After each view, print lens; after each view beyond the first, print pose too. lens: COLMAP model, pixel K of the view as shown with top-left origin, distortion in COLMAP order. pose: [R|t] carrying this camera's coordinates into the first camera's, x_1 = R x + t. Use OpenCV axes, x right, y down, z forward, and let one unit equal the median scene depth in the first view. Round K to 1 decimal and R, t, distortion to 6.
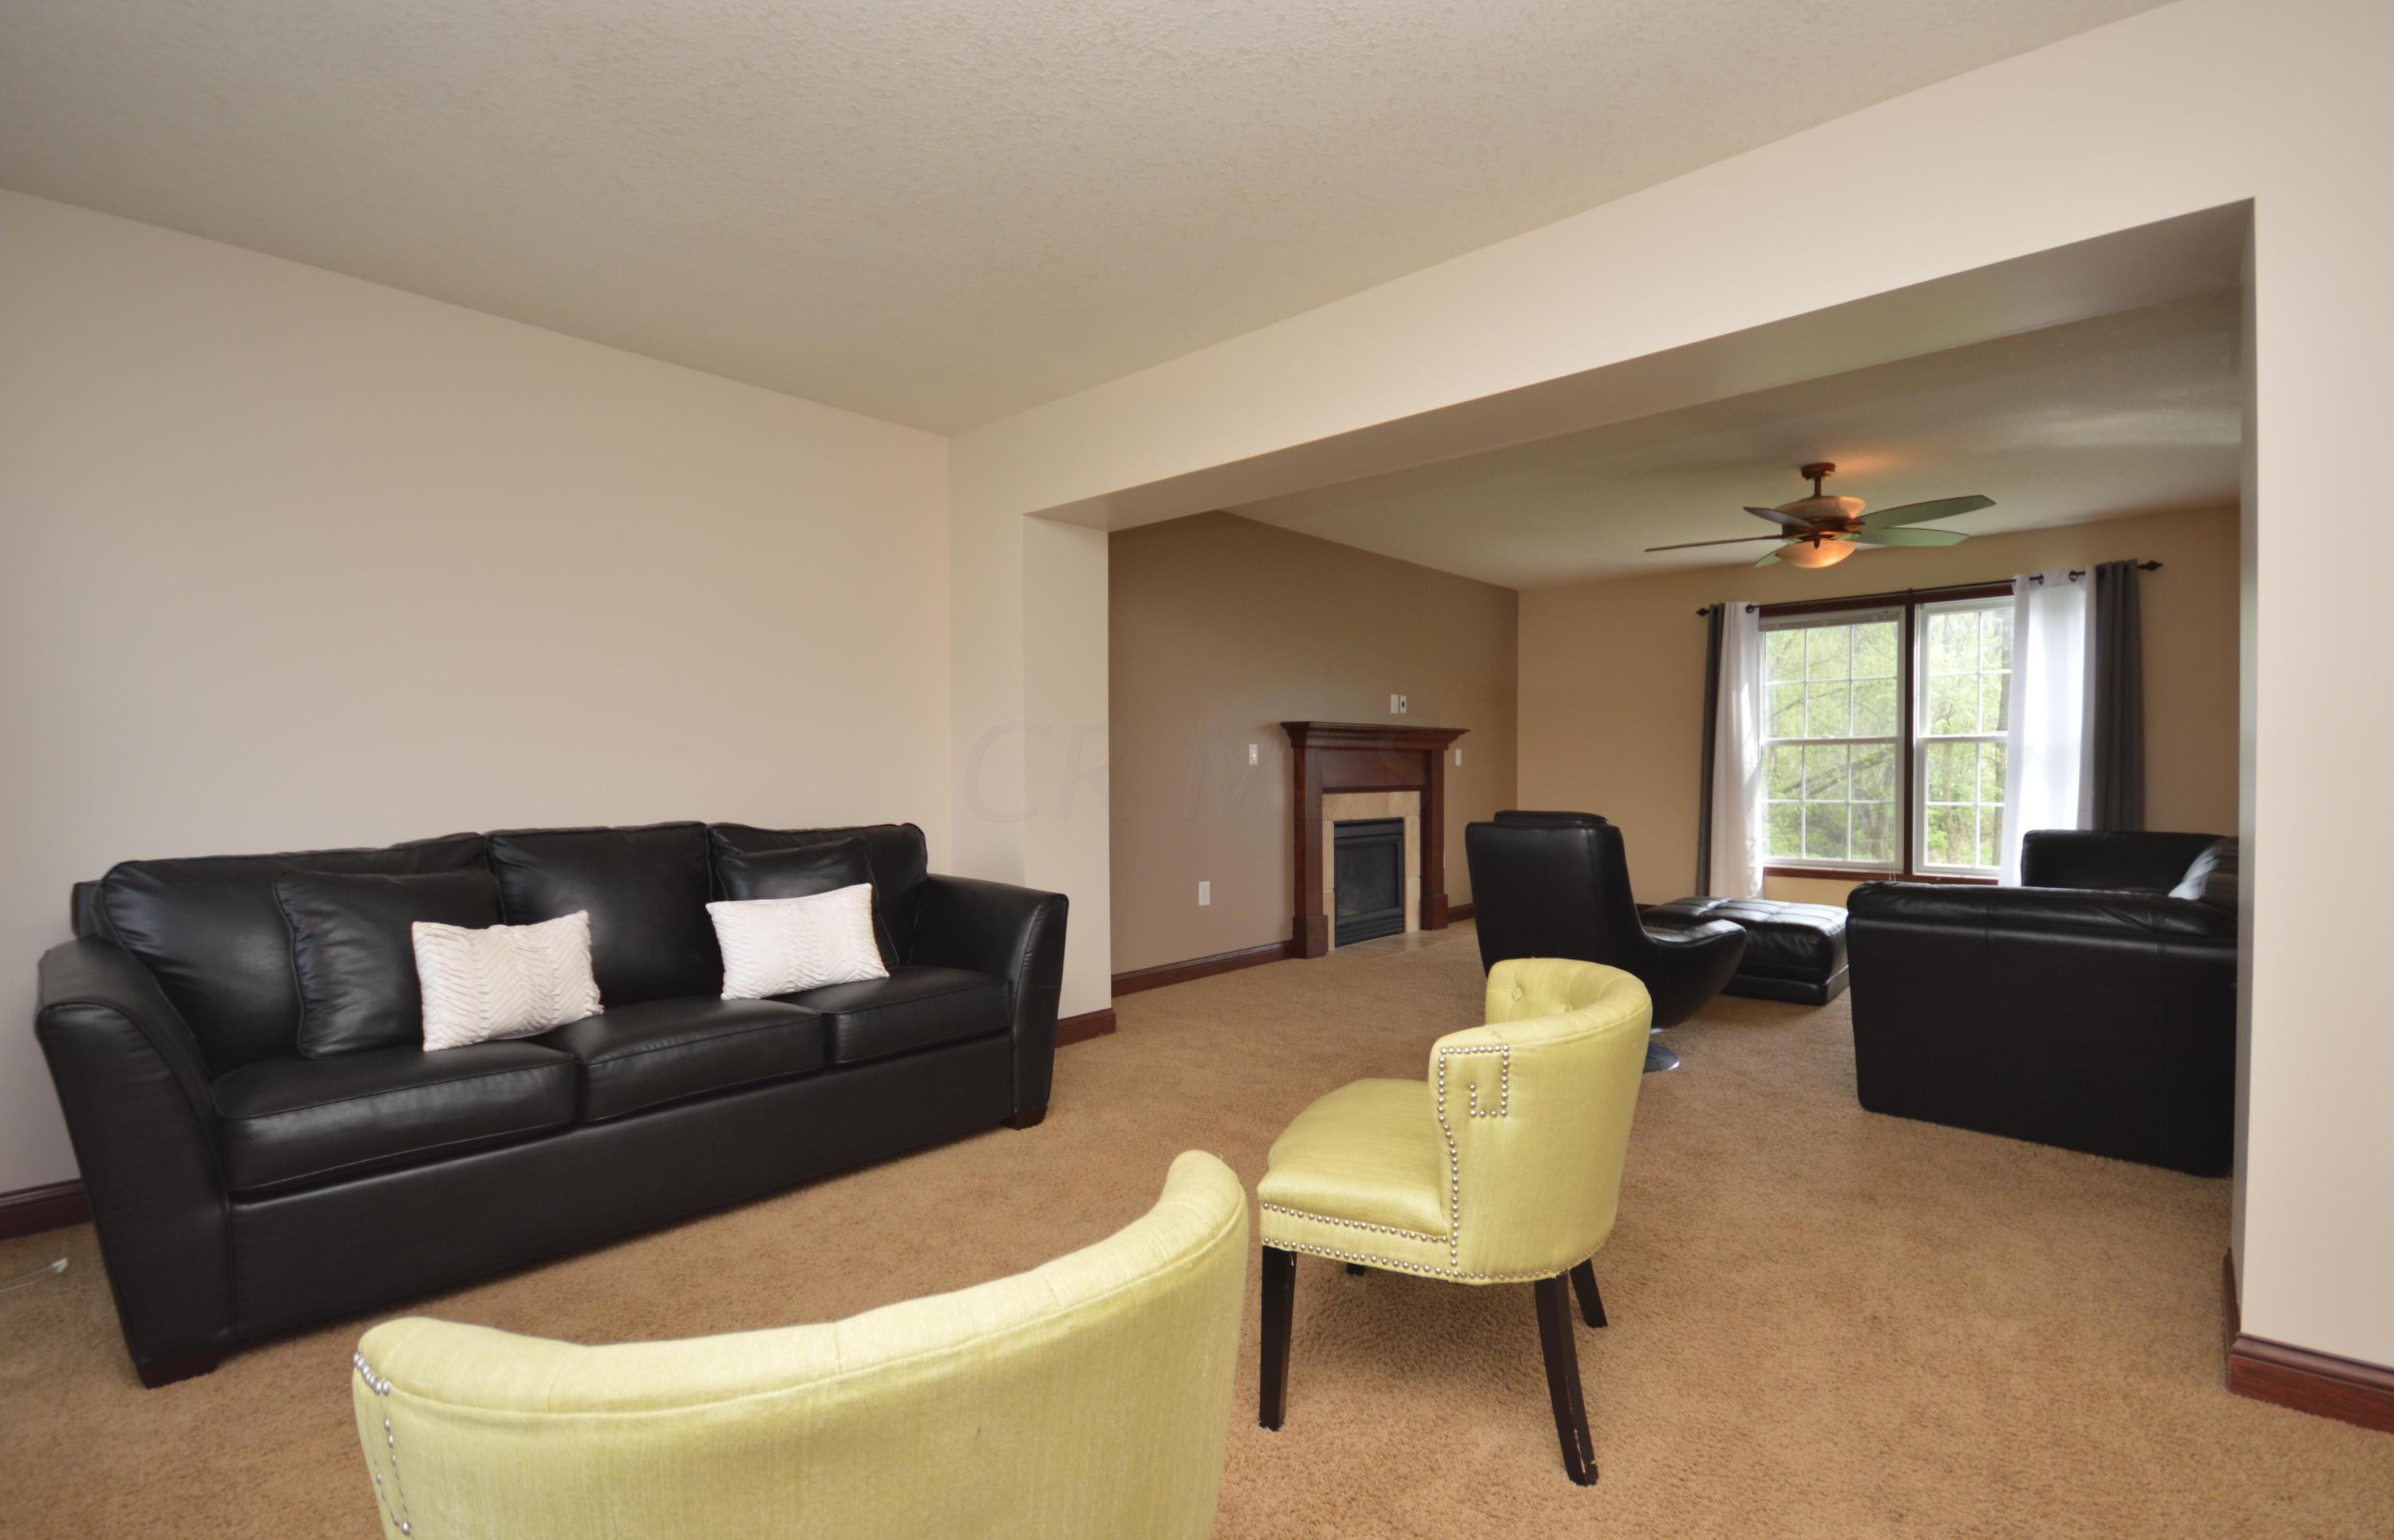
lens RADIAL K [[1066.2, 0, 1197.0], [0, 1066.2, 783.7], [0, 0, 1]] dist [0.014500, -0.014577]
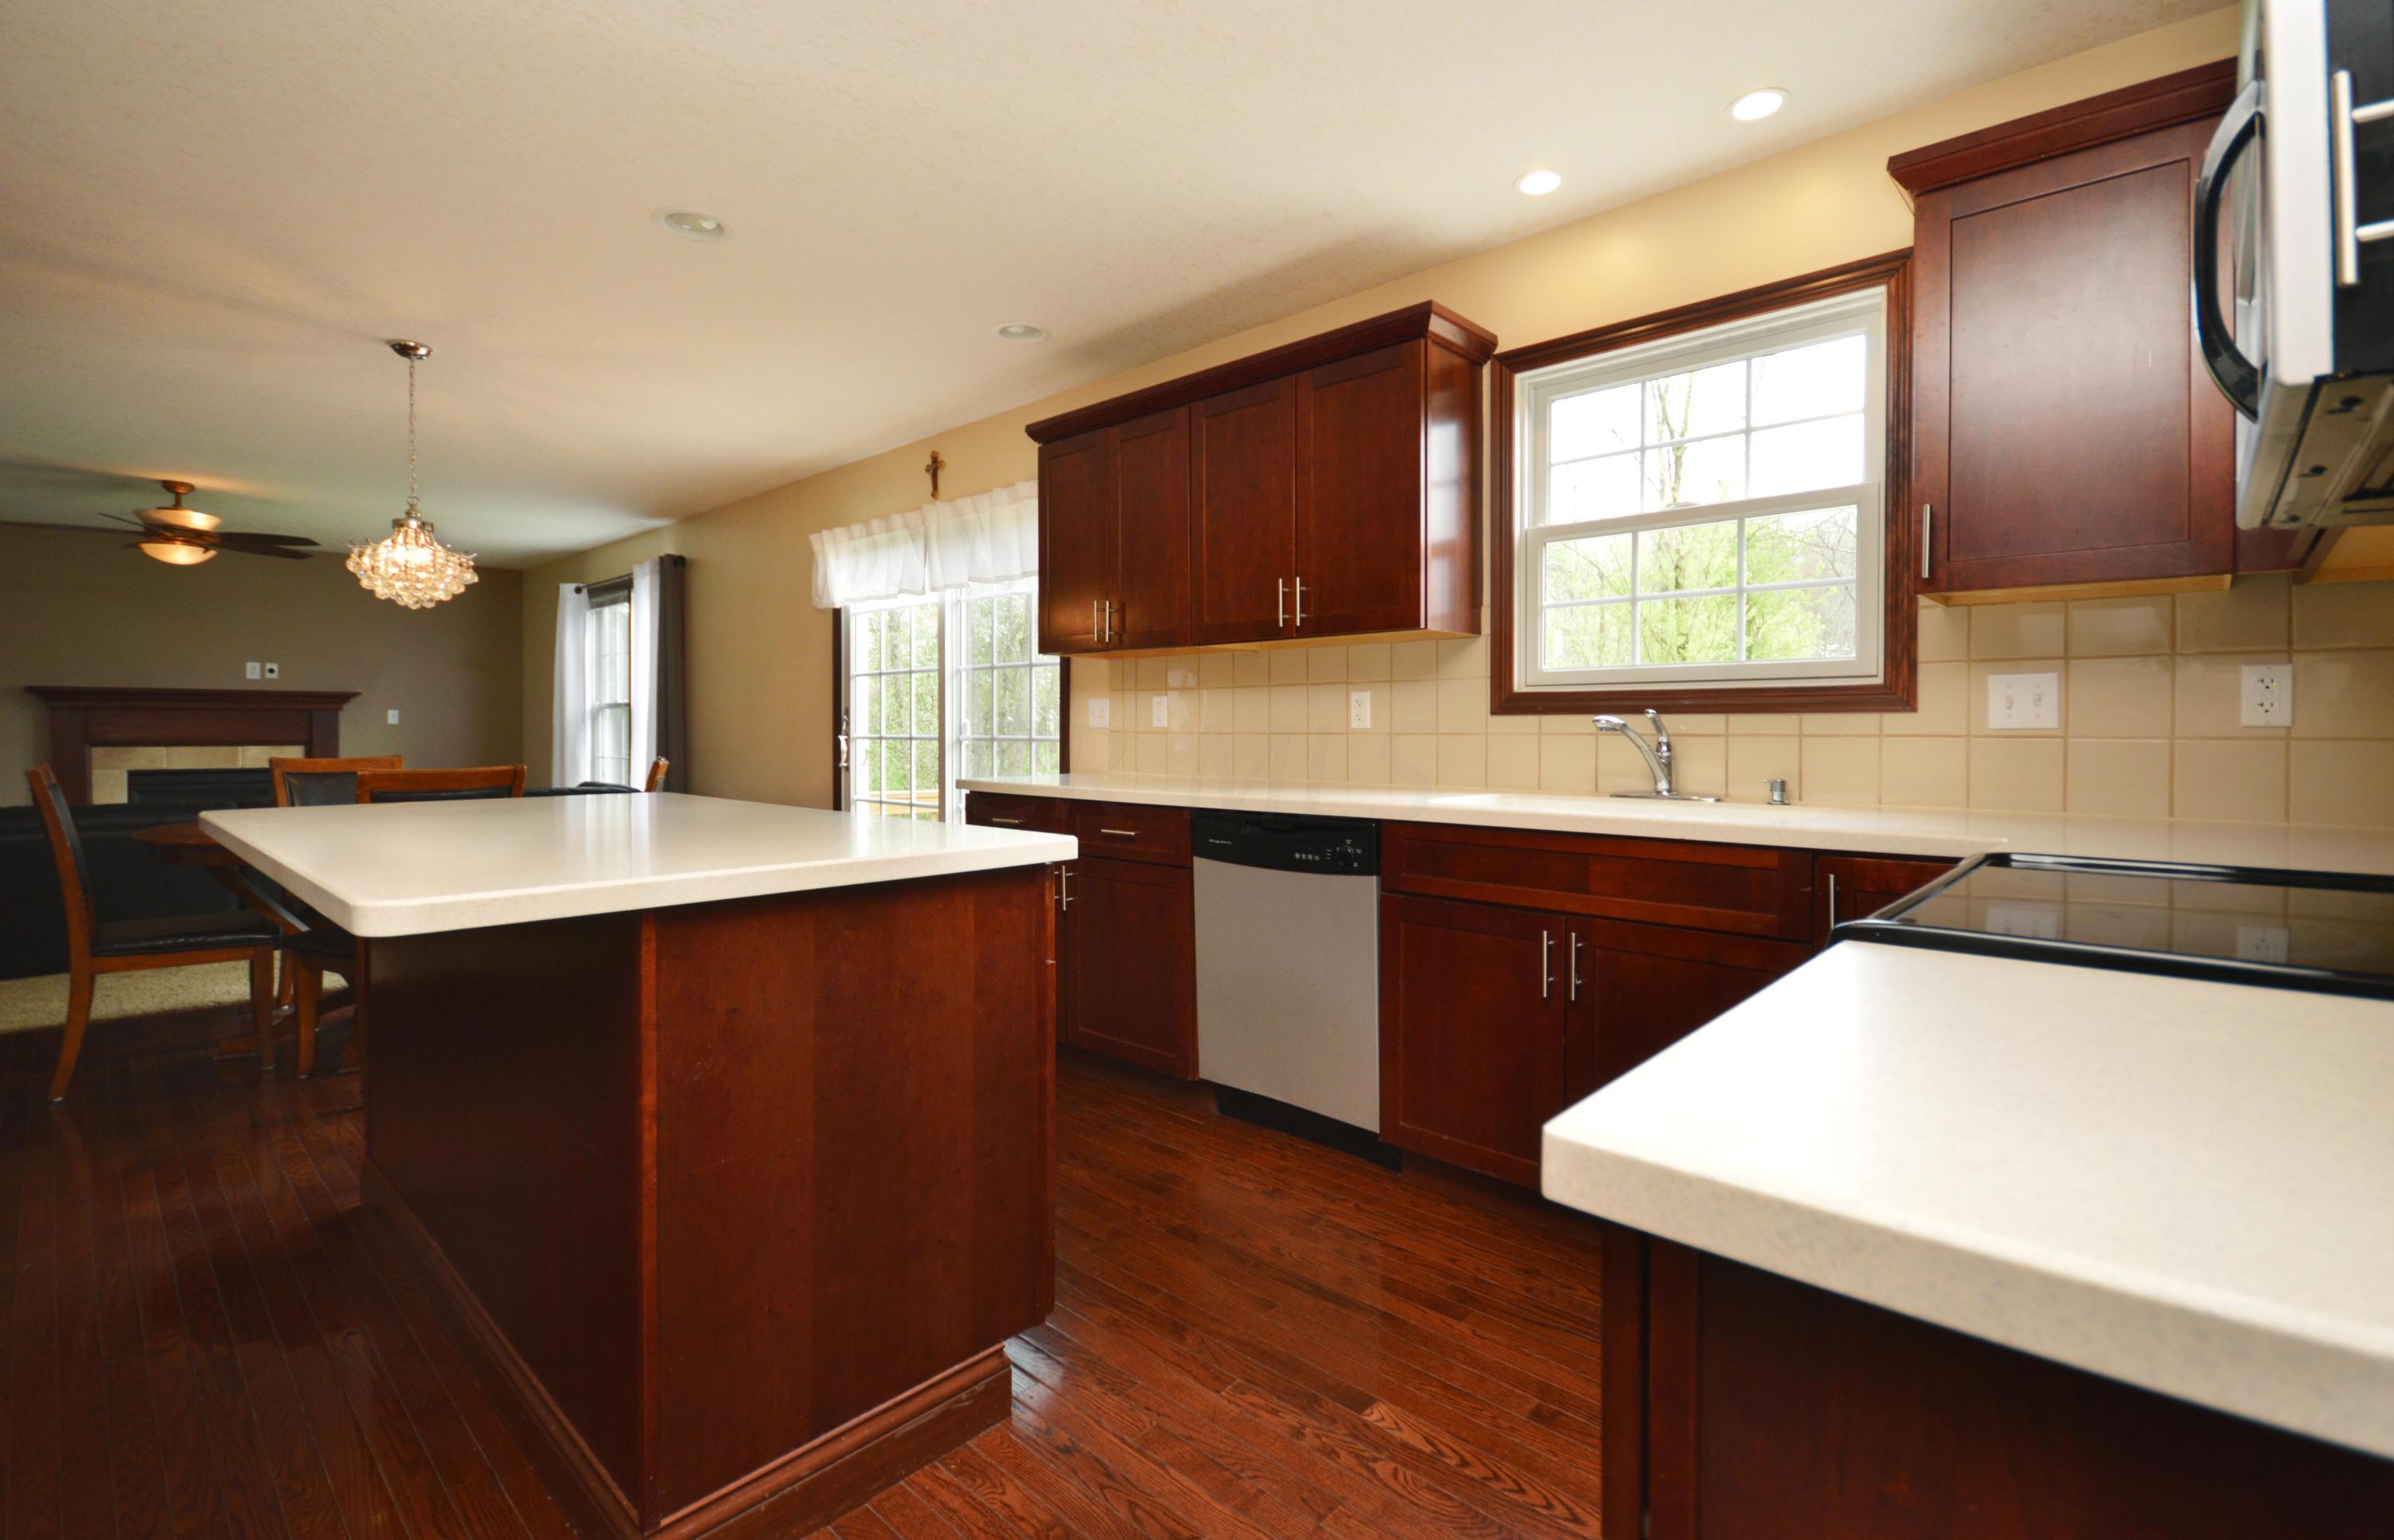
lens RADIAL K [[1034.0, 0, 1211.4], [0, 1034.0, 738.7], [0, 0, 1]] dist [0.000065, -0.015396]
pose [[0.999790, 0.007557, 0.019072, 1.240755], [-0.007551, 0.999971, -0.000378, -0.008170], [-0.019074, 0.000234, 0.999818, -0.134461]]
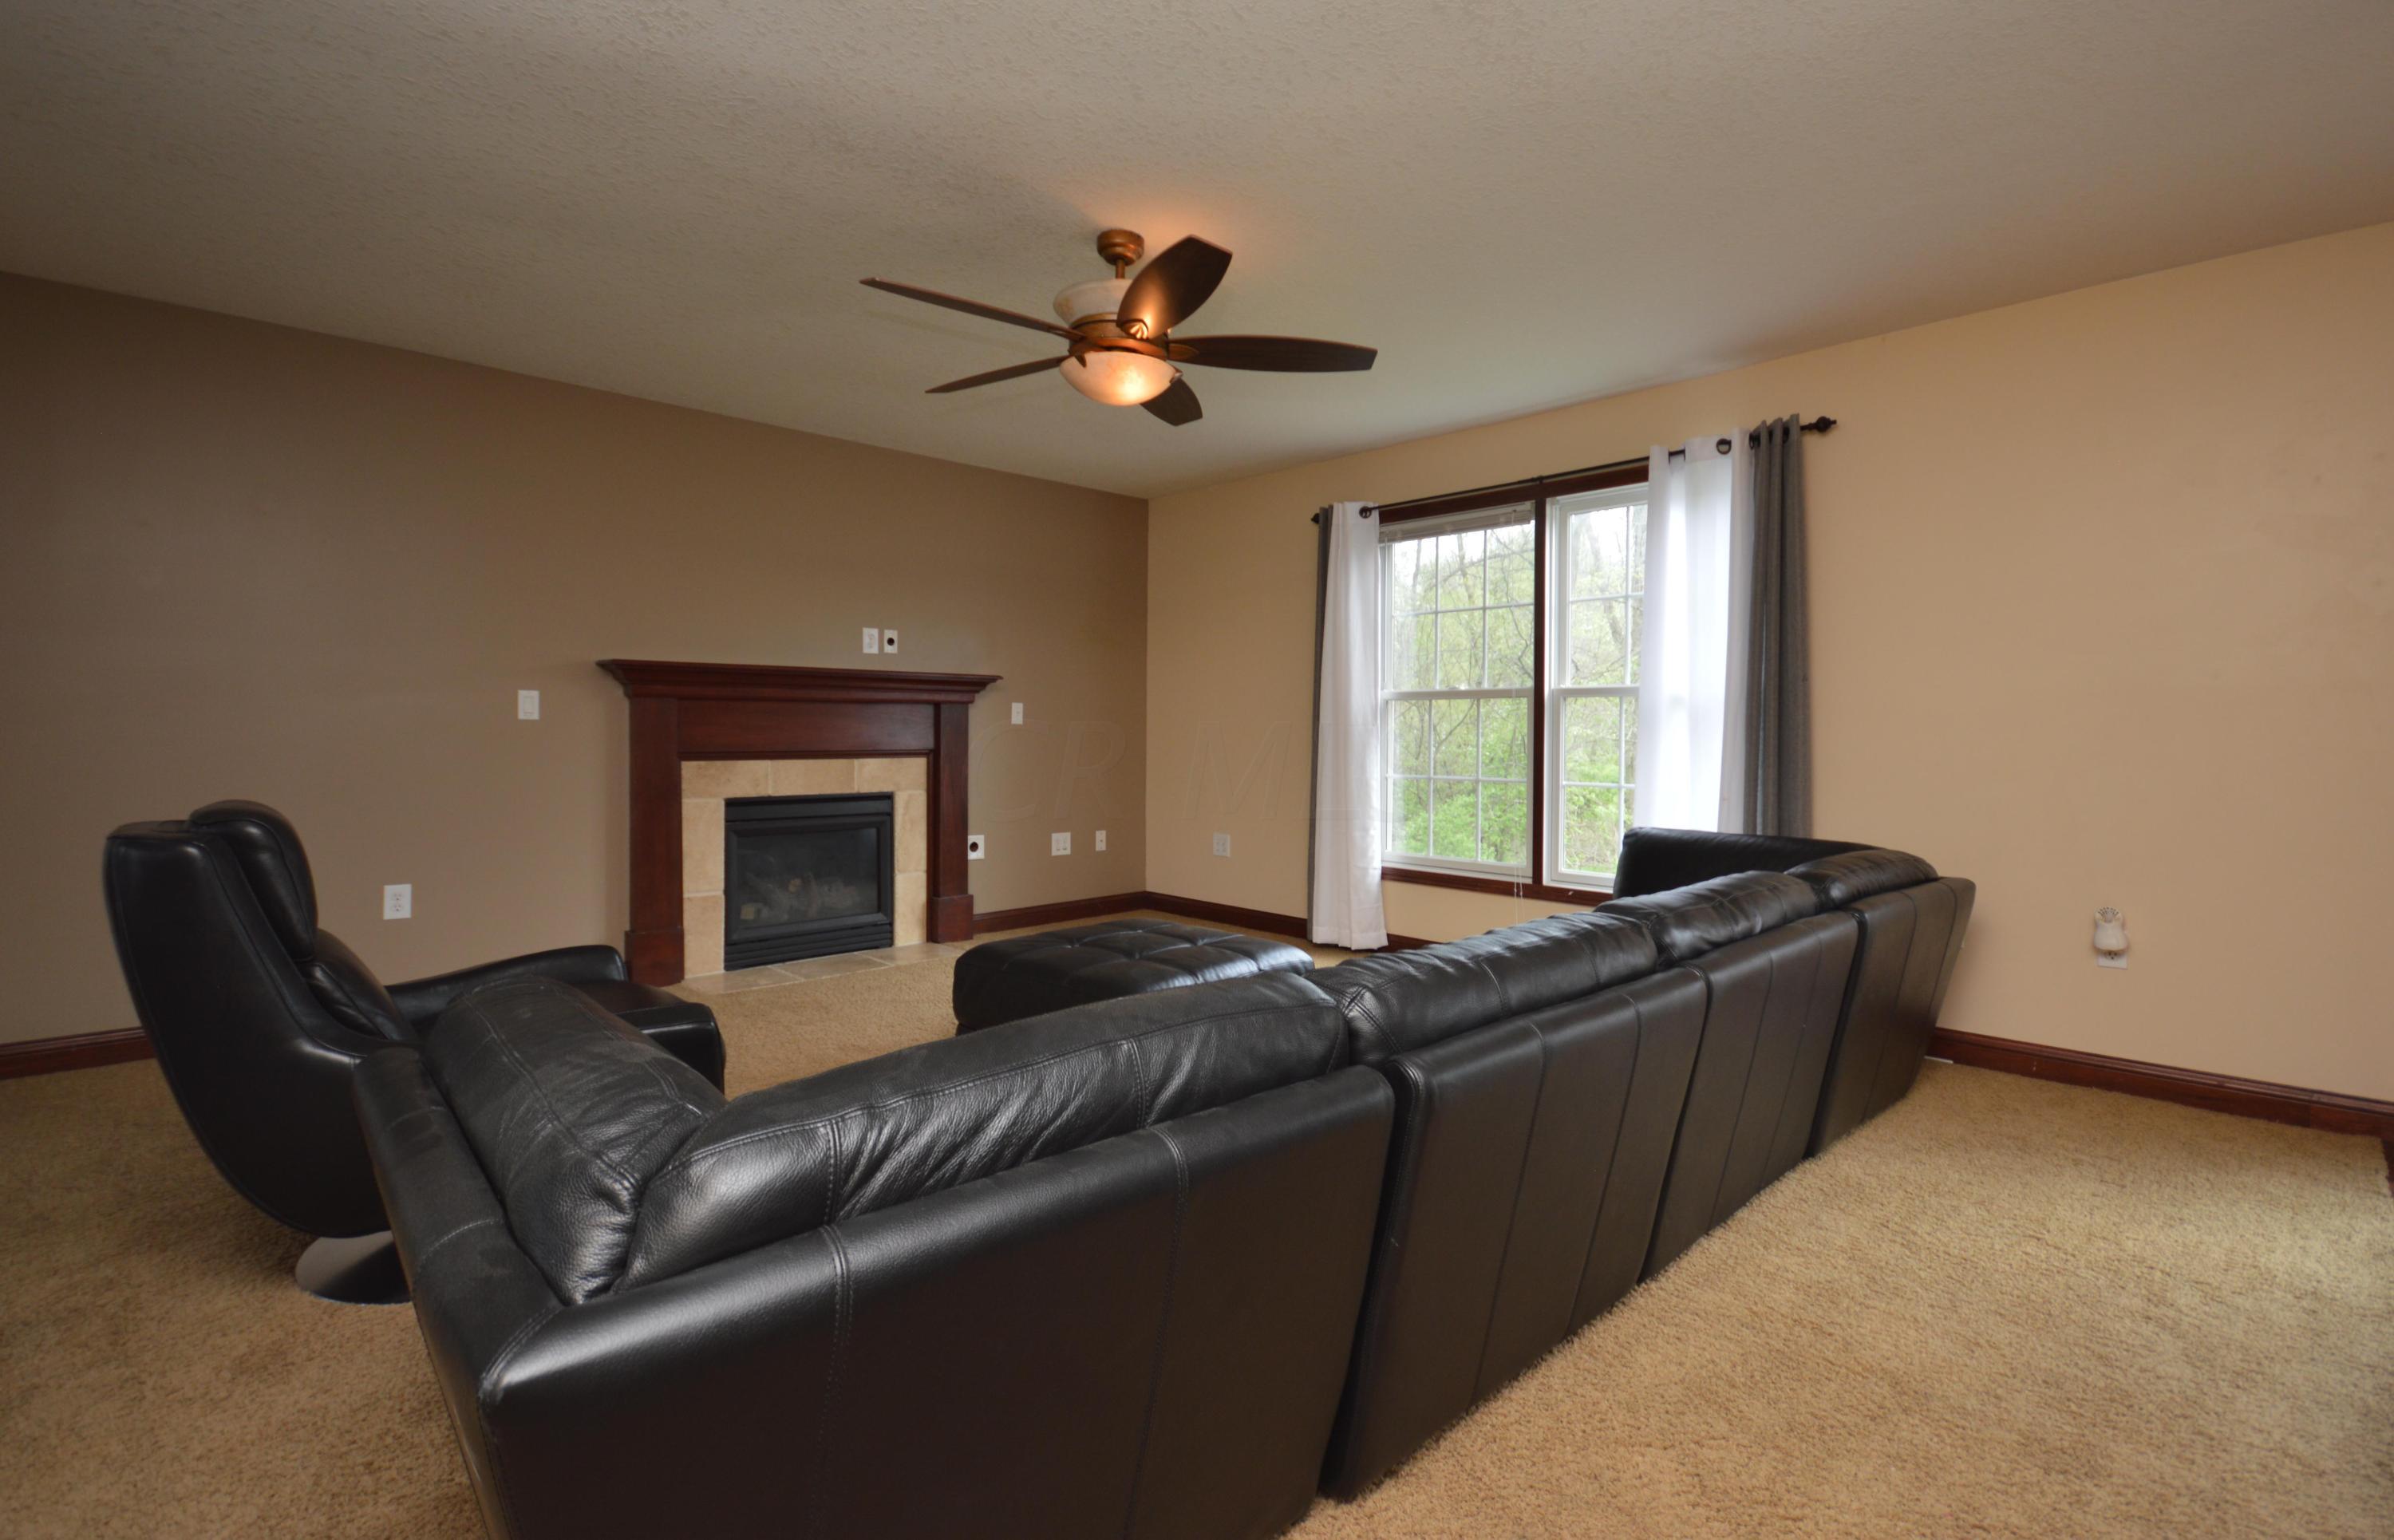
lens RADIAL K [[1072.4, 0, 1192.4], [0, 1072.4, 735.8], [0, 0, 1]] dist [-0.003915, -0.010121]
pose [[0.997724, 0.008401, -0.066904, 0.472373], [-0.008578, 0.999960, -0.002363, -0.008359], [0.066882, 0.002931, 0.997757, 0.276113]]
